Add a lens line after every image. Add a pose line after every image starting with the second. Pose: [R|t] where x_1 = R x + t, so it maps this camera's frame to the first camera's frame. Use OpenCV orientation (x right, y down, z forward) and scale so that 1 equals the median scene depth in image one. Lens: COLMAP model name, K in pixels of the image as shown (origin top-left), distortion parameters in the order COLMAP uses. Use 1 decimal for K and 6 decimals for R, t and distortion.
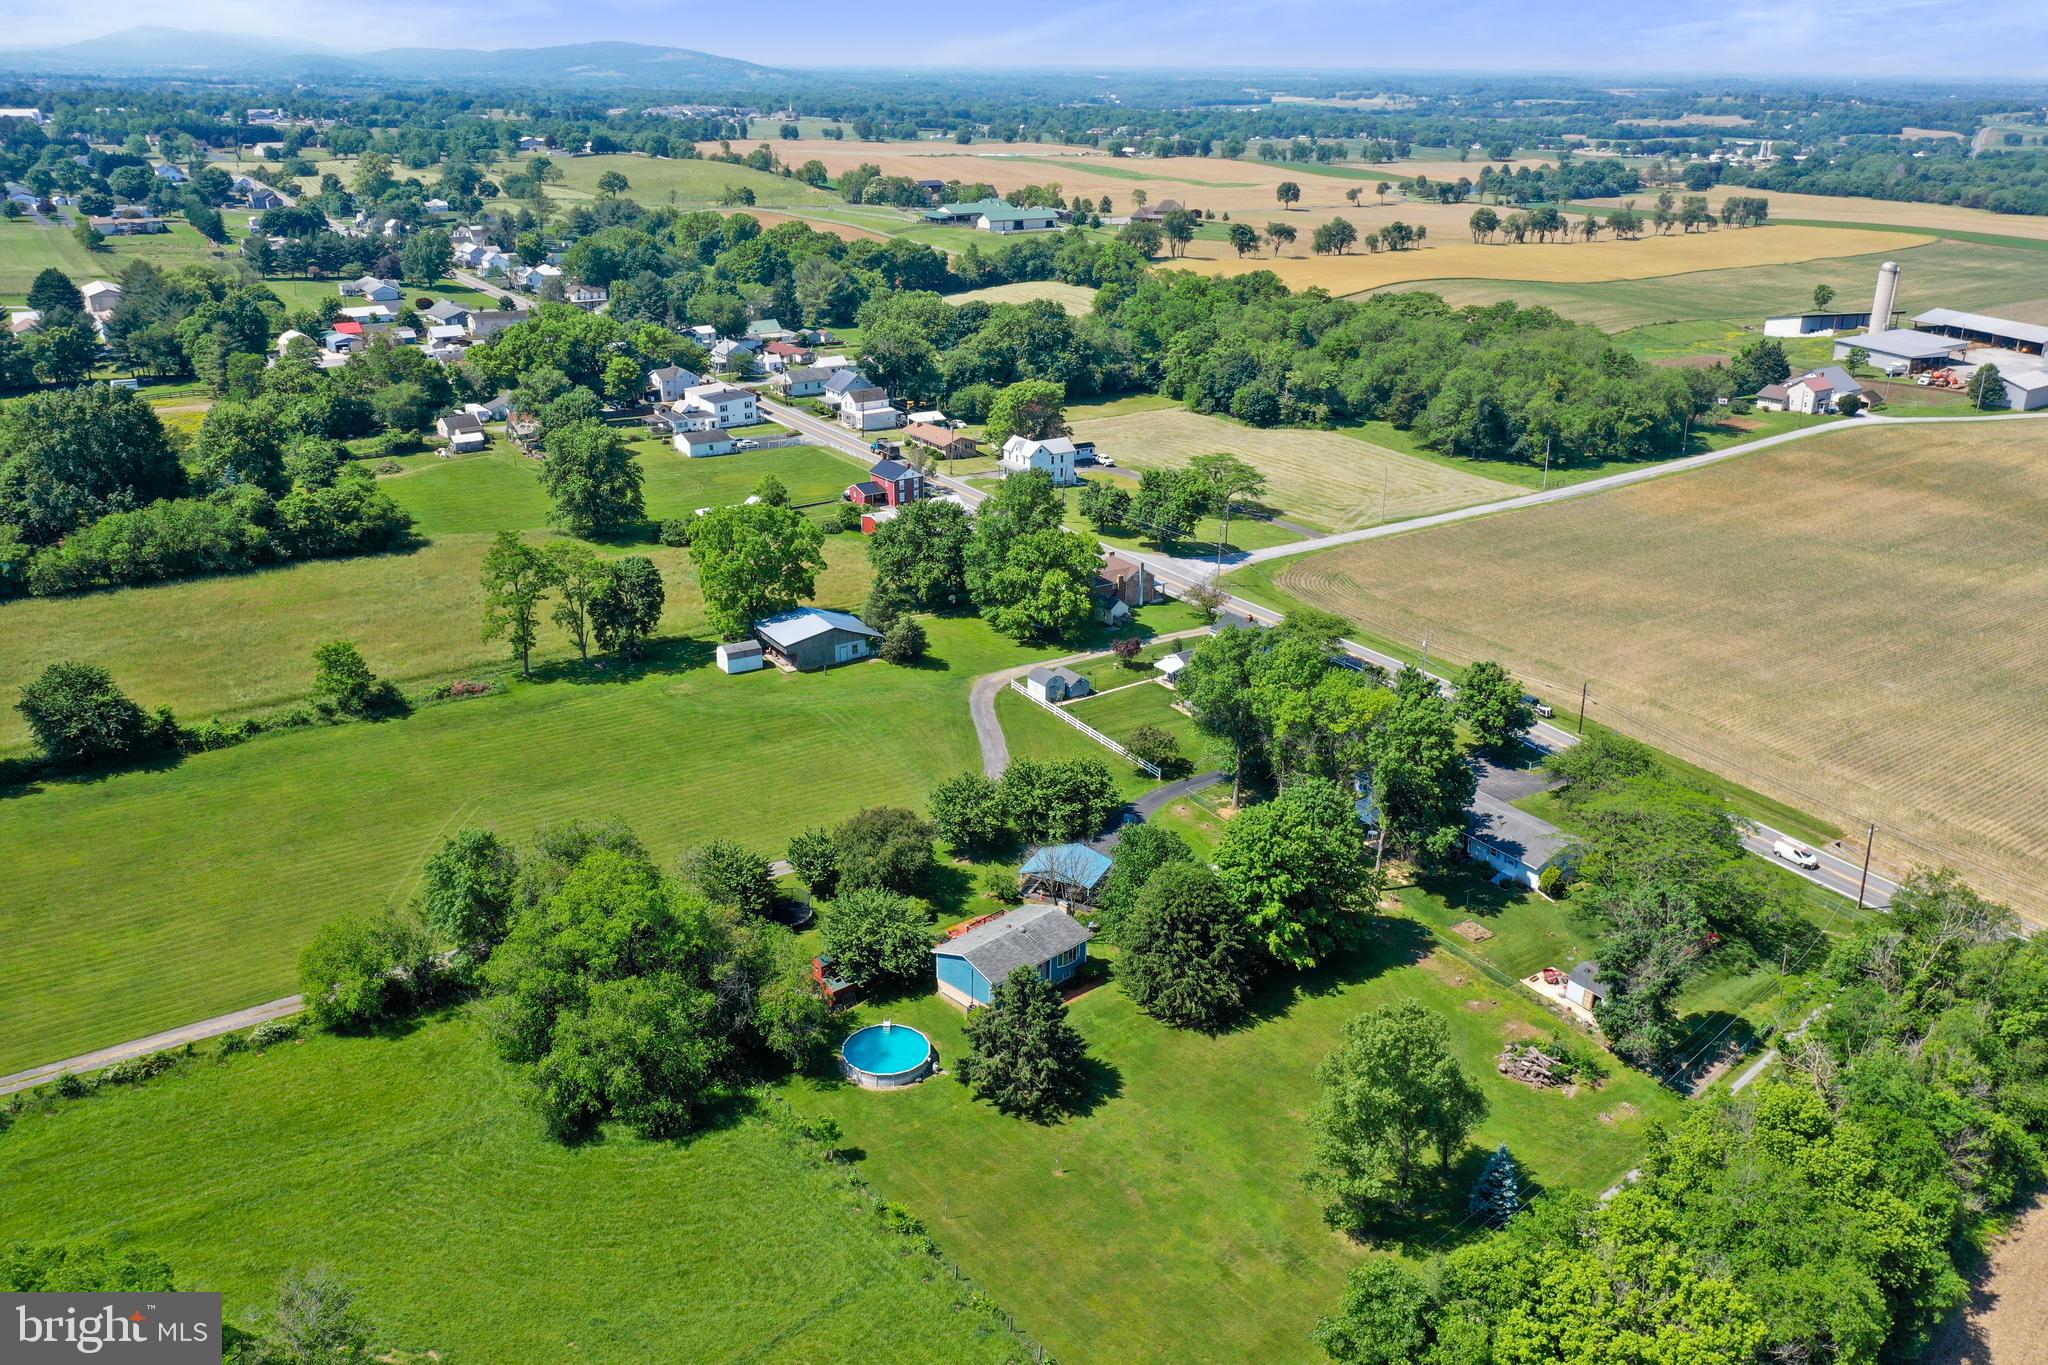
lens RADIAL K [[1604.5, 0, 1026.8], [0, 1604.5, 679.2], [0, 0, 1]] dist [-0.008524, -0.000216]
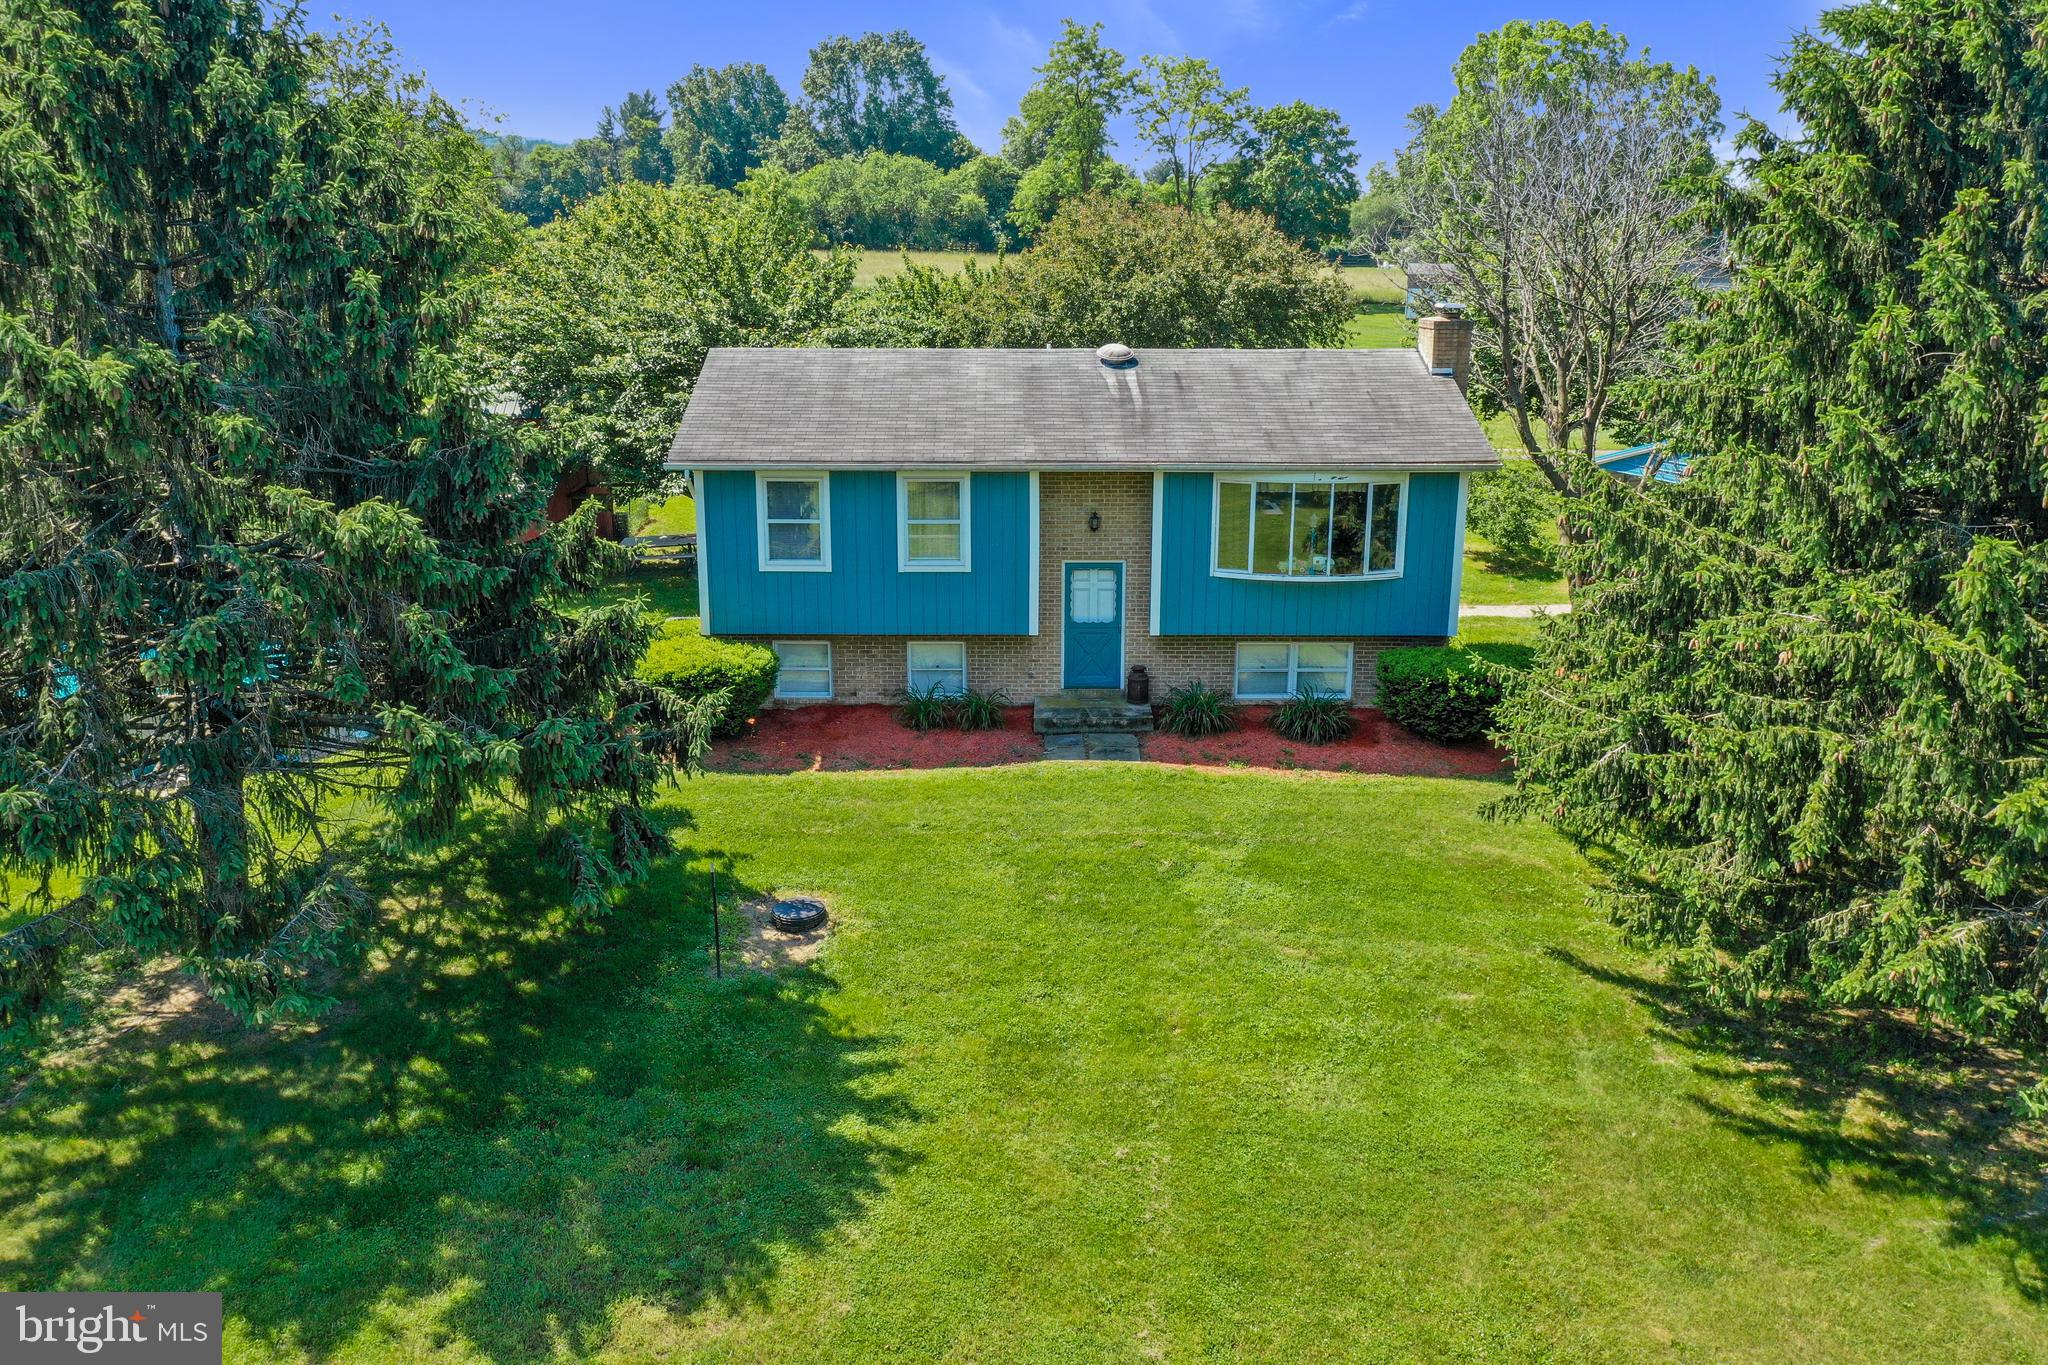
lens RADIAL K [[1604.5, 0, 1013.6], [0, 1604.5, 676.6], [0, 0, 1]] dist [-0.008524, -0.000216]
pose [[0.699019, 0.166958, -0.695340, 0.124123], [-0.240574, 0.970591, -0.008798, 0.194624], [0.673422, 0.173431, 0.718627, 0.854776]]
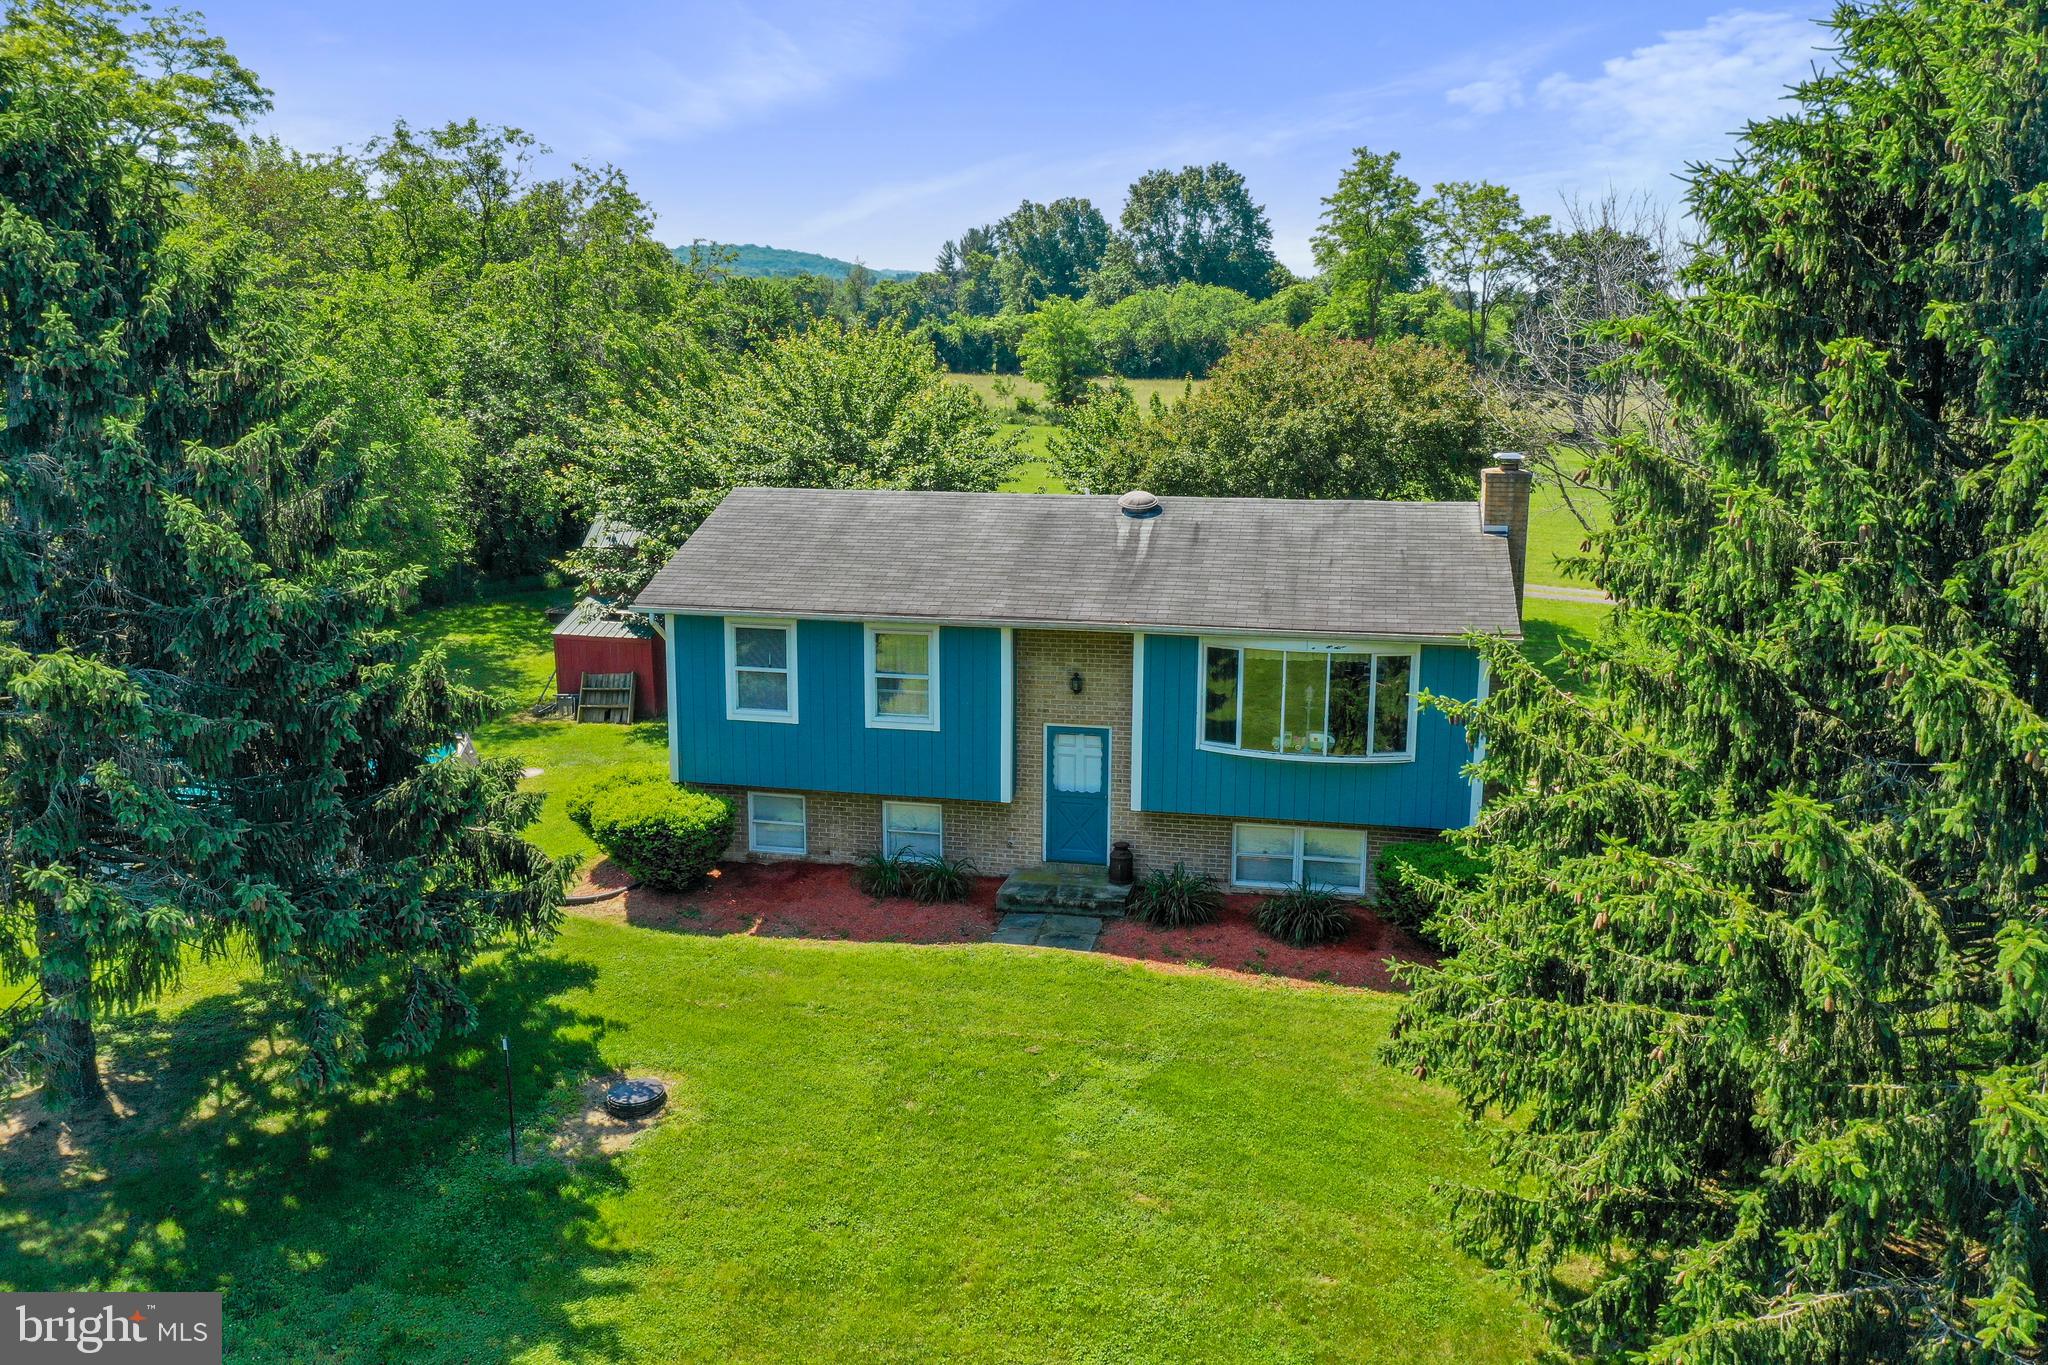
lens RADIAL K [[1604.5, 0, 1019.0], [0, 1604.5, 680.7], [0, 0, 1]] dist [-0.008524, -0.000216]
pose [[0.532861, 0.143366, -0.833970, 0.136838], [-0.293754, 0.955594, -0.023419, 0.180196], [0.793579, 0.257461, 0.551313, 0.889099]]
